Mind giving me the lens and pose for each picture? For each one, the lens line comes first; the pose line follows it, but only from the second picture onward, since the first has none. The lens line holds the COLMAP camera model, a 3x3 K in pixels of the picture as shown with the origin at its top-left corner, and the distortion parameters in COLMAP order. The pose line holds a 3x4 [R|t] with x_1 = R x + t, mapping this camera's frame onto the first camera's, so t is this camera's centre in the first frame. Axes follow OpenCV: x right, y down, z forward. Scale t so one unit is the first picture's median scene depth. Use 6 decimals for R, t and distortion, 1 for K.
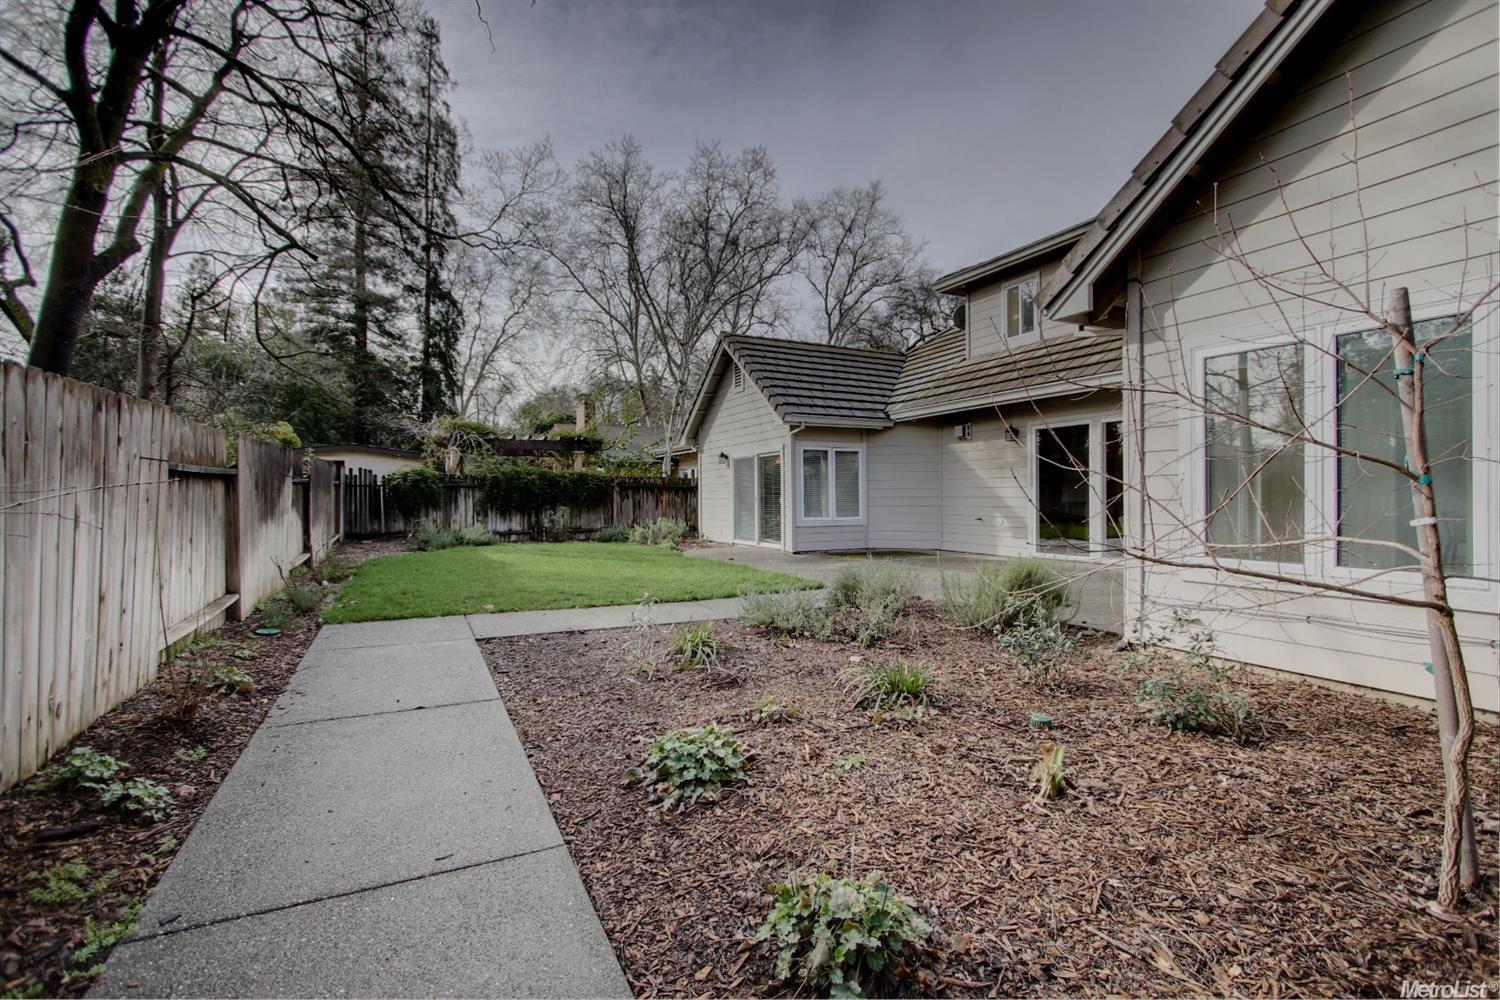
lens RADIAL K [[702.0, 0, 764.5], [0, 702.0, 500.7], [0, 0, 1]] dist [-0.007071, 0.000891]
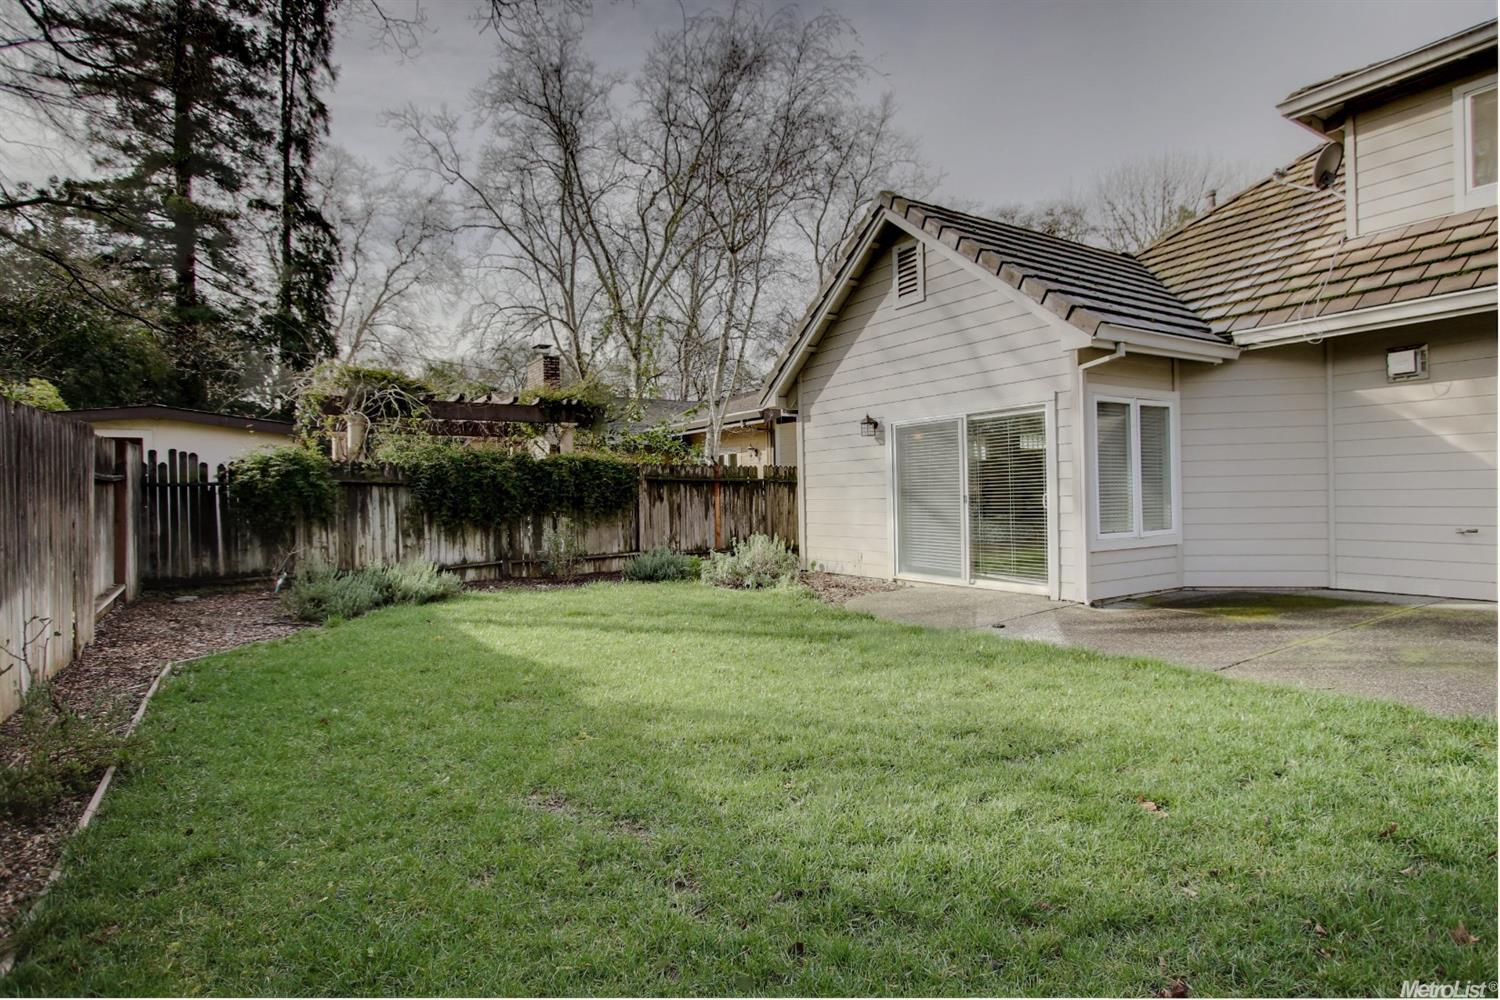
lens RADIAL K [[777.9, 0, 757.9], [0, 777.9, 505.0], [0, 0, 1]] dist [-0.016336, 0.000525]
pose [[0.994315, -0.015446, 0.105352, -0.187481], [0.014985, 0.999874, 0.005166, -0.002465], [-0.105419, -0.003558, 0.994422, 0.350118]]
